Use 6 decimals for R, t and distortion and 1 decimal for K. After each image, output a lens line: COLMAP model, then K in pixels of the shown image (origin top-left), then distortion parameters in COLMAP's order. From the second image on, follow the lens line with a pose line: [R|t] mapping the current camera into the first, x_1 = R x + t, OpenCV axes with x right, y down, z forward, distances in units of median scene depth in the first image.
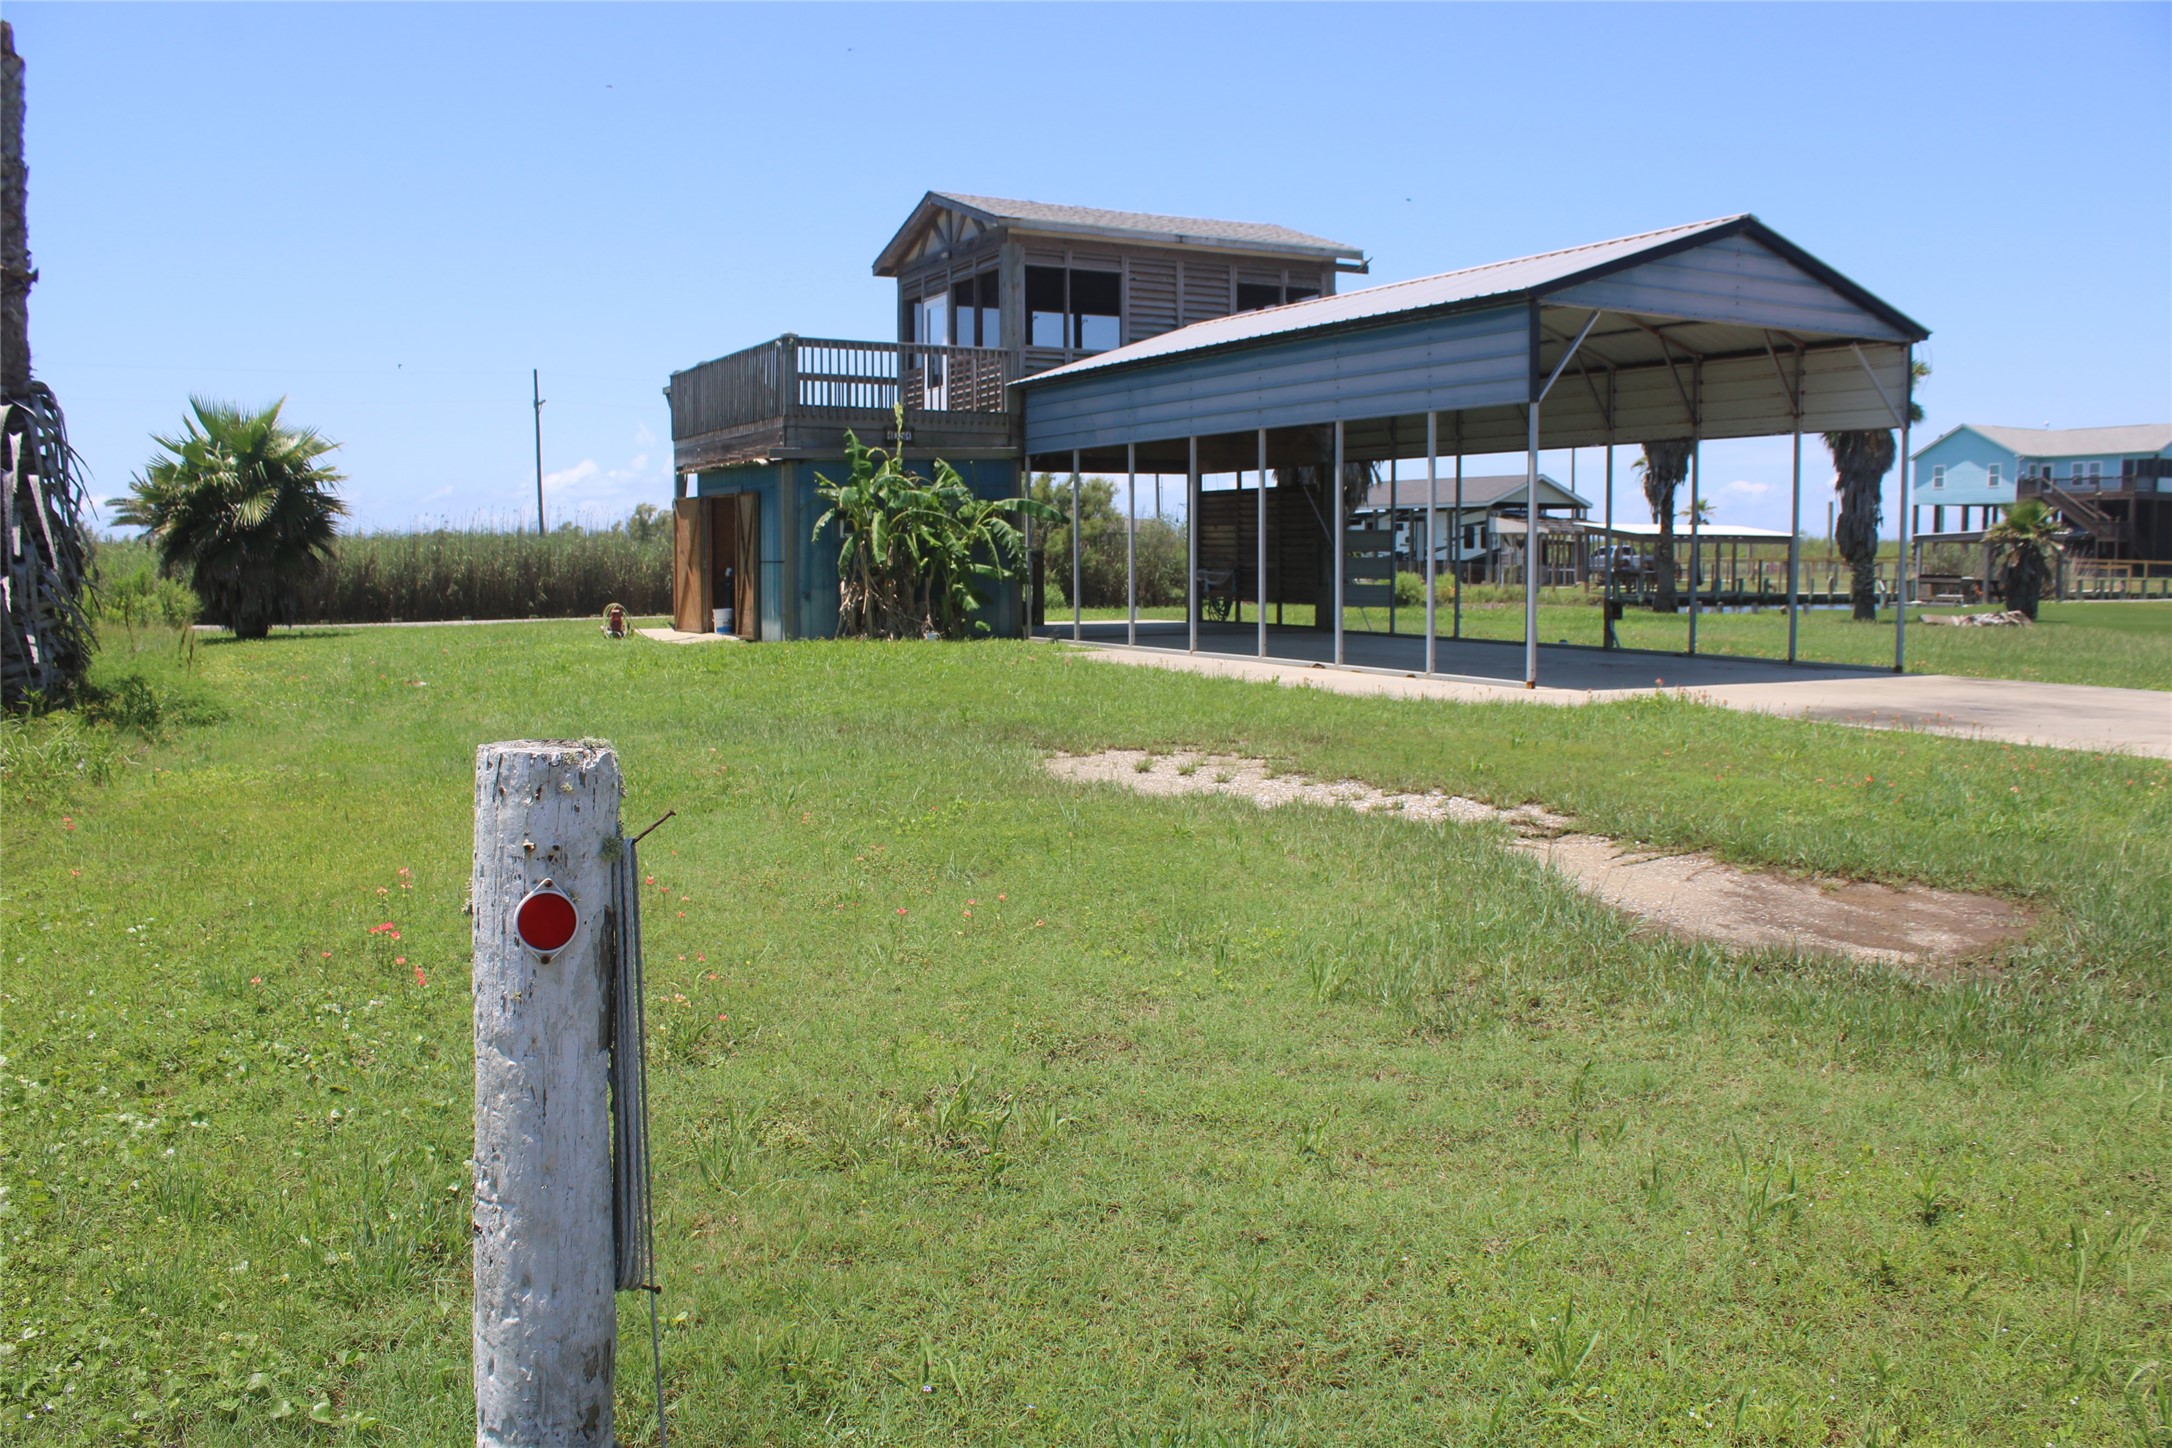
lens RADIAL K [[1806.9, 0, 1082.9], [0, 1806.9, 724.9], [0, 0, 1]] dist [-0.175613, 0.160363]
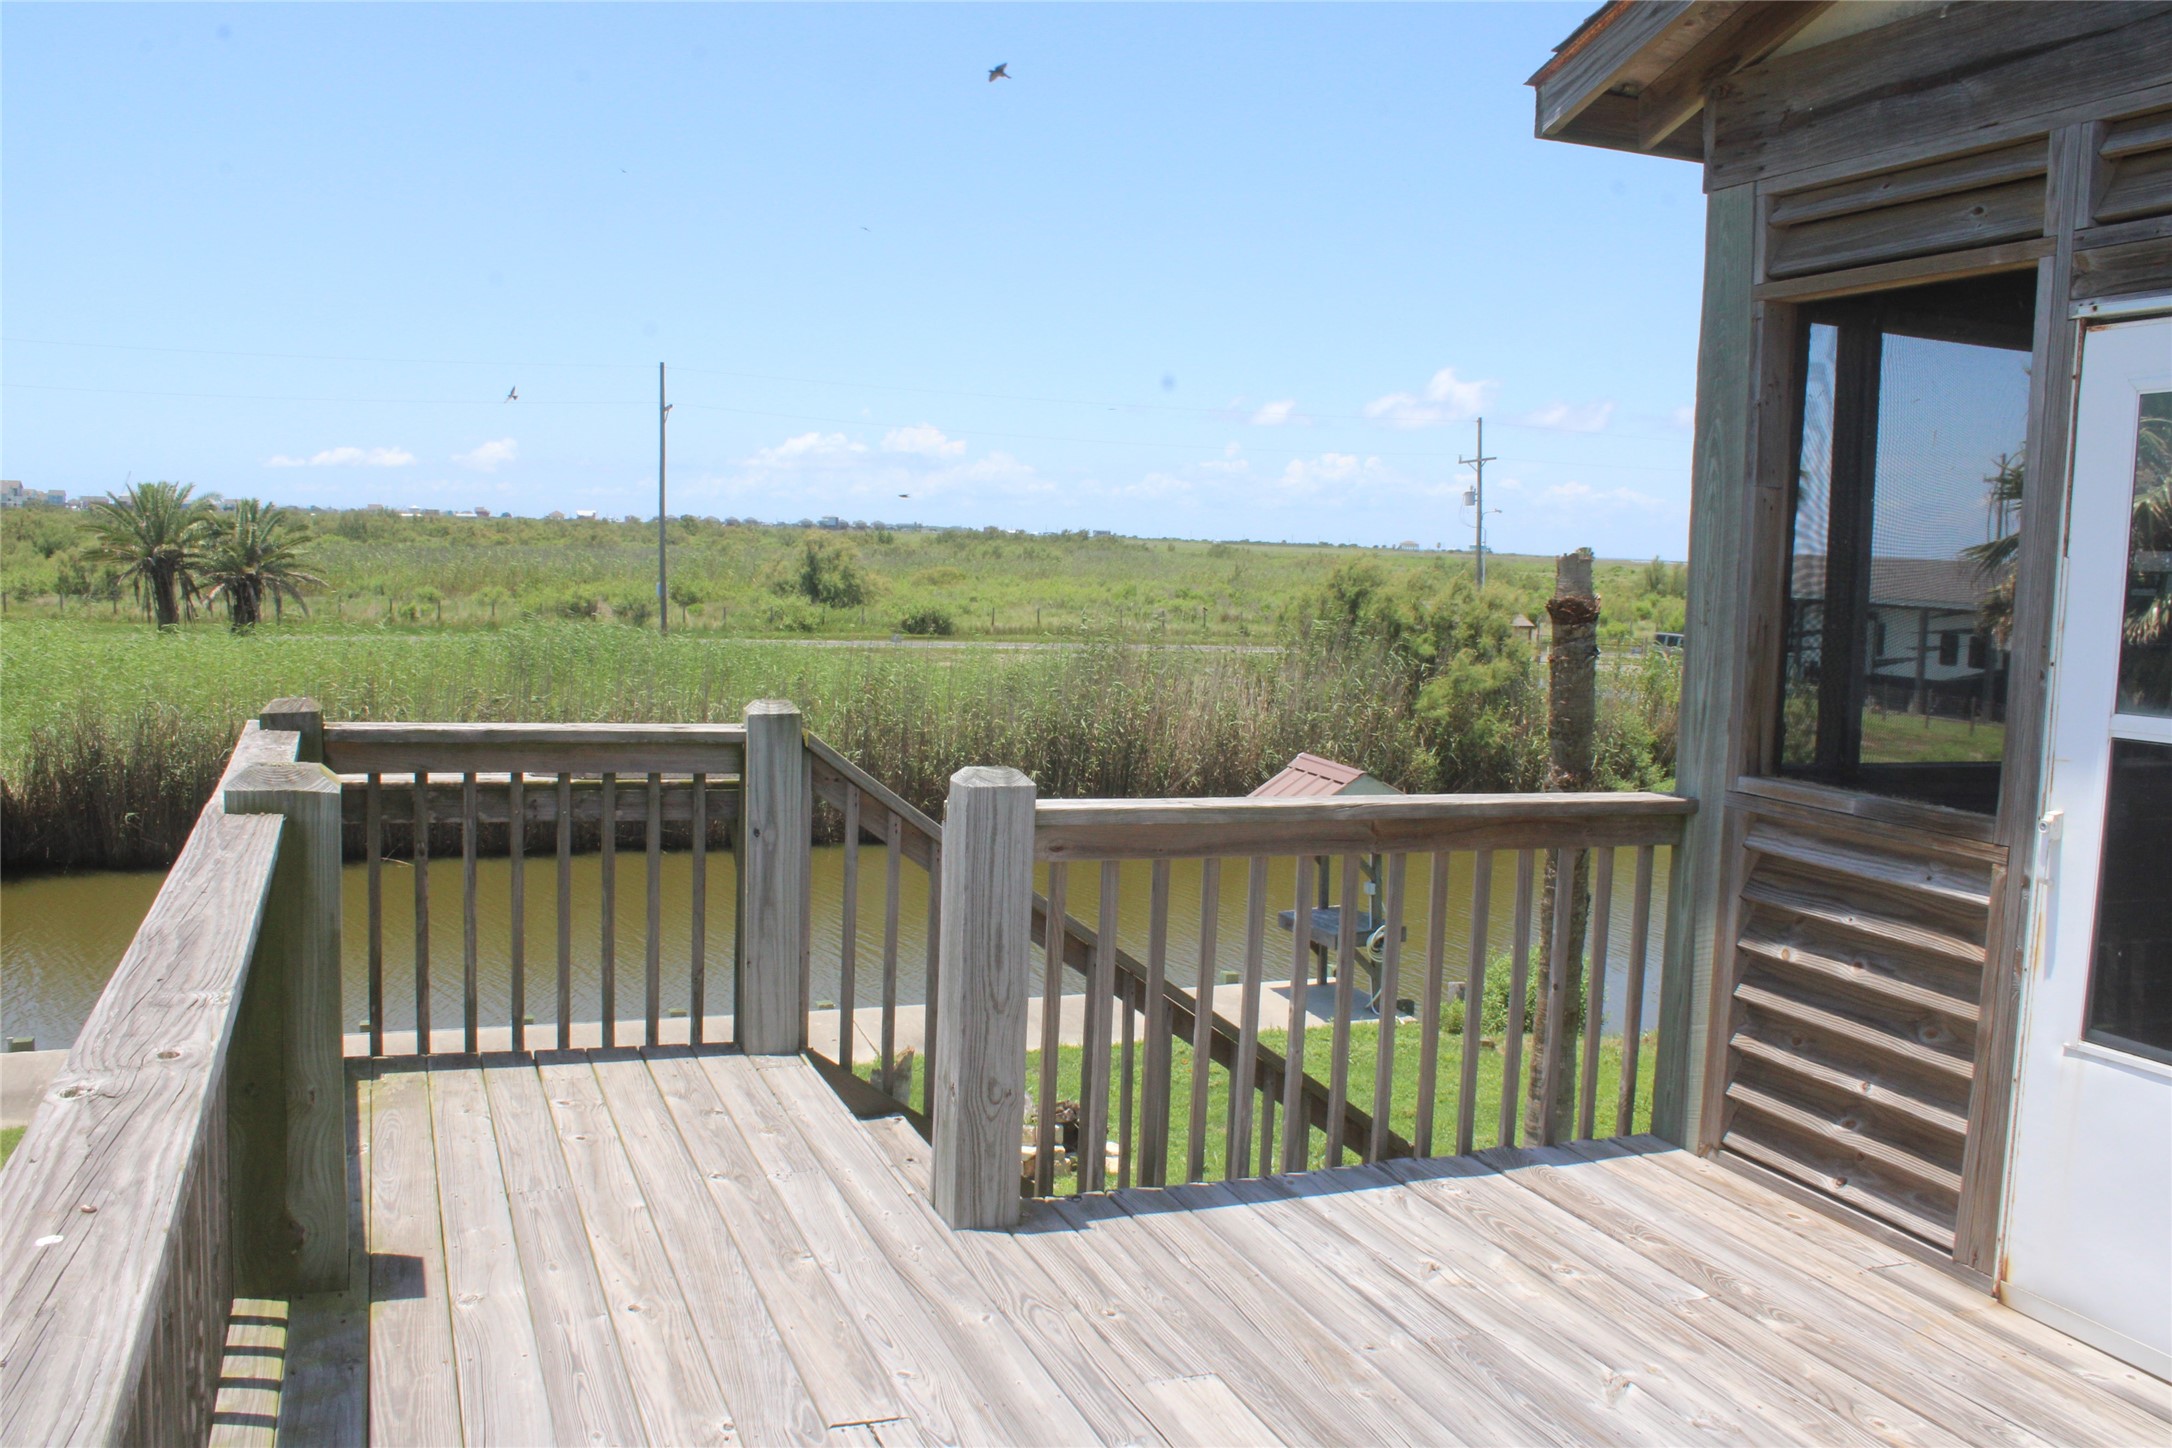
lens RADIAL K [[1808.7, 0, 1074.0], [0, 1808.7, 721.8], [0, 0, 1]] dist [-0.171249, 0.151940]
pose [[0.992202, 0.048977, -0.114612, -0.079110], [-0.048246, 0.998794, 0.009146, -0.114204], [0.114921, -0.003545, 0.993368, 0.479044]]
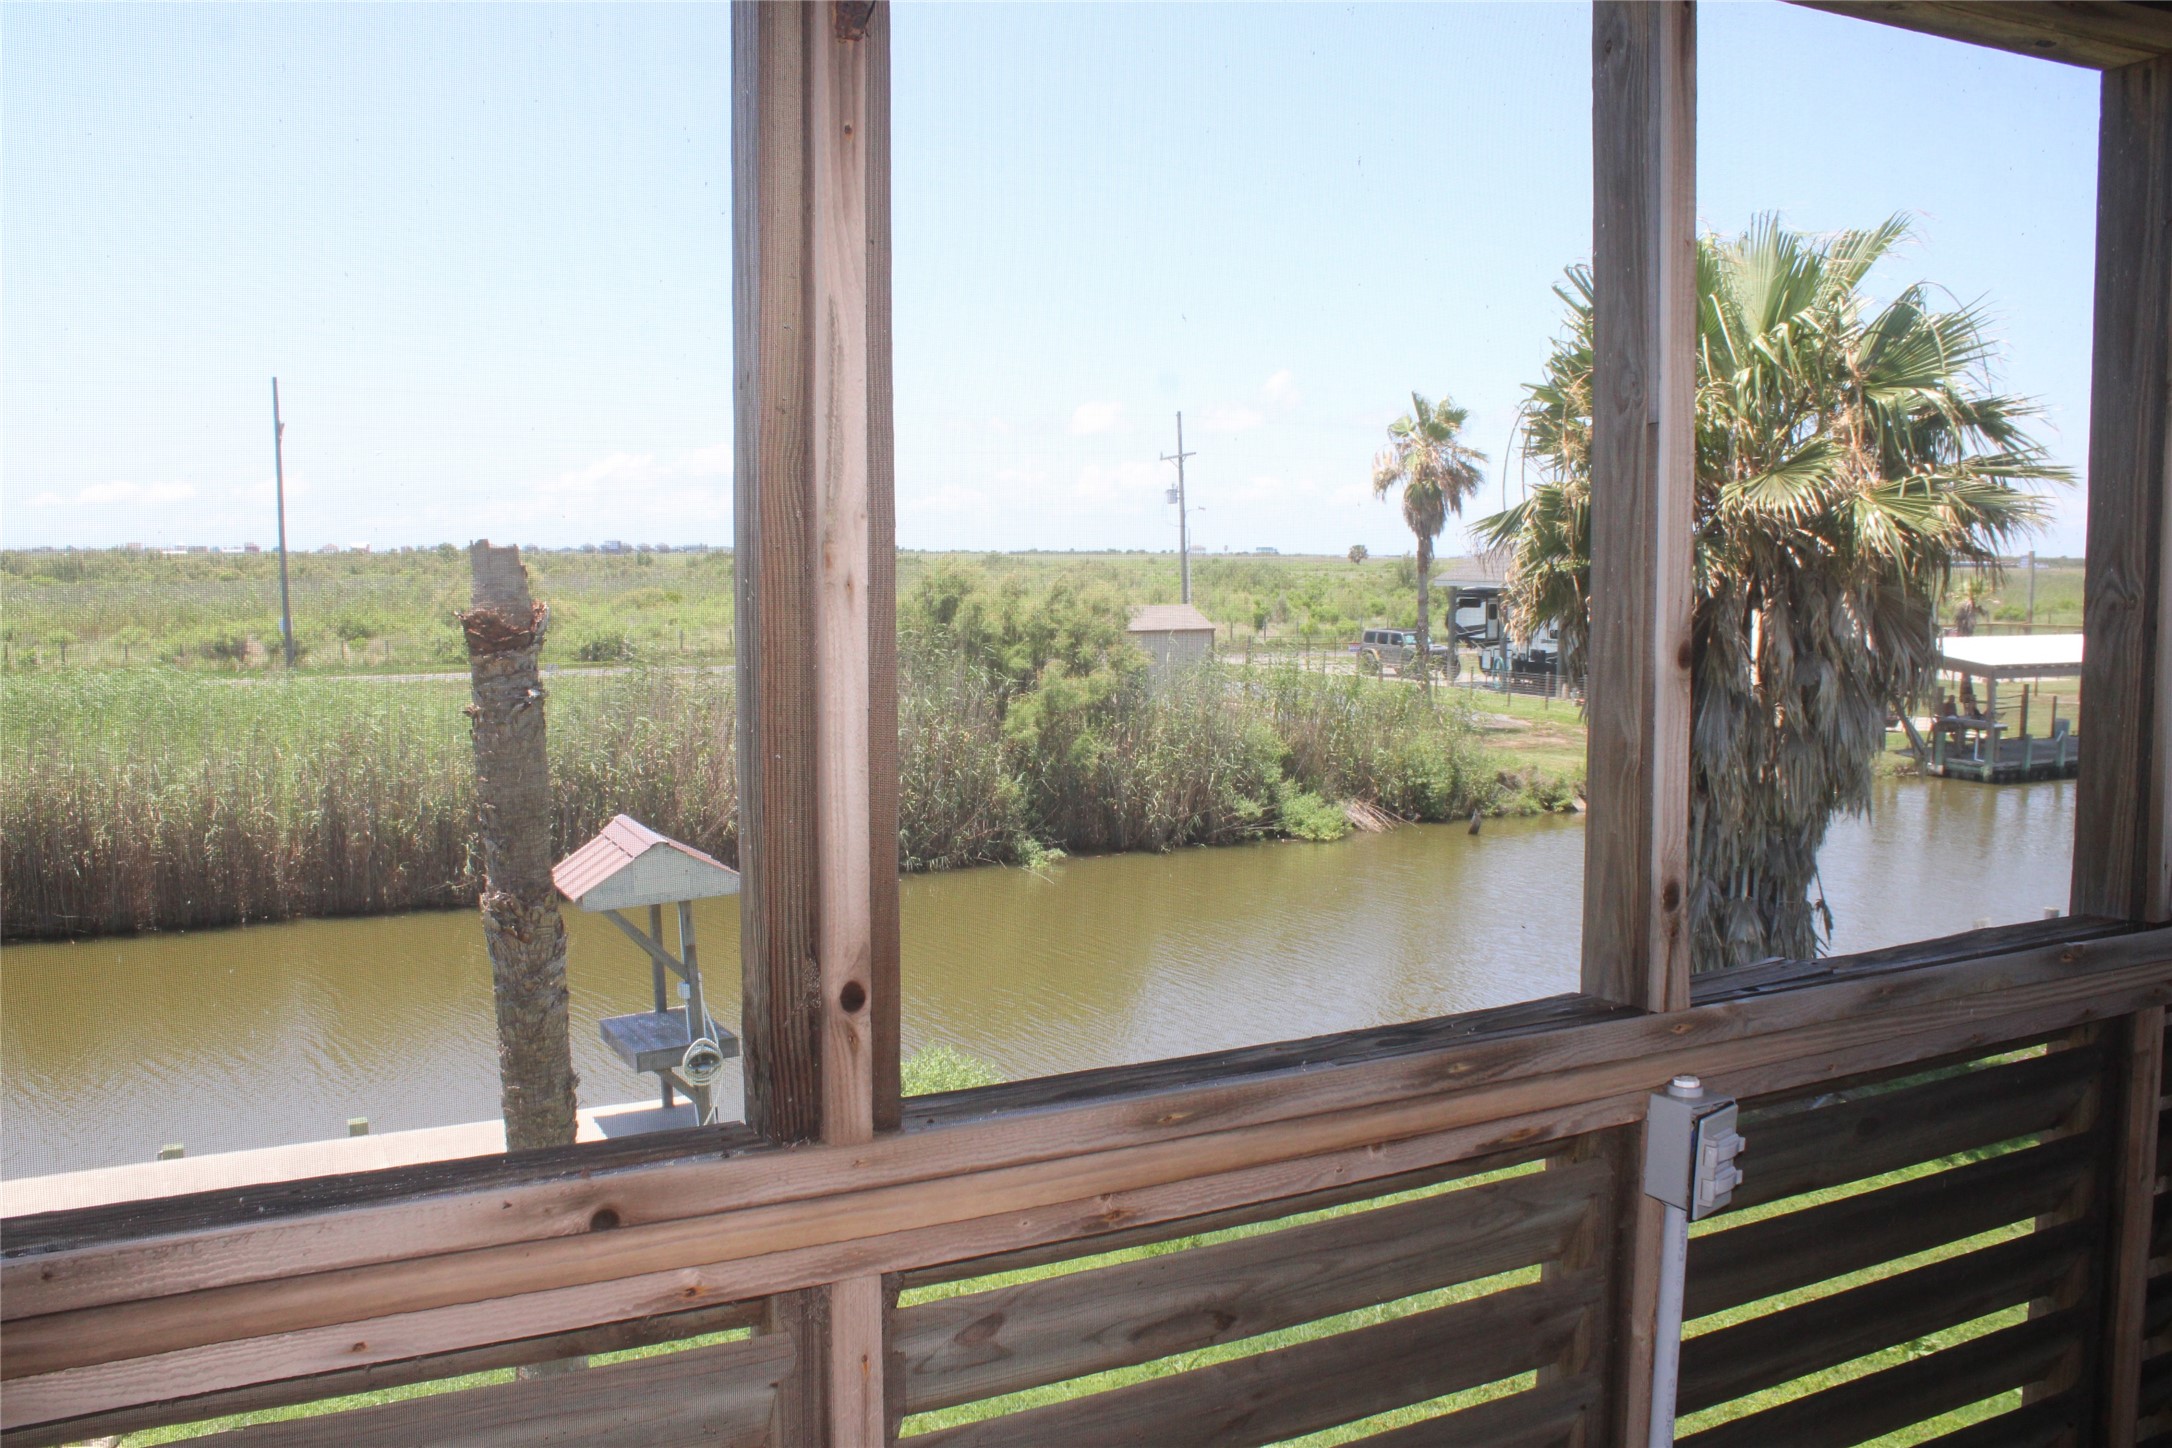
lens RADIAL K [[1806.9, 0, 1082.9], [0, 1806.9, 724.9], [0, 0, 1]] dist [-0.175613, 0.160363]
pose [[0.999976, 0.006908, 0.000246, 0.002808], [-0.006909, 0.999975, 0.001189, -0.122302], [-0.000238, -0.001191, 0.999999, 0.570116]]
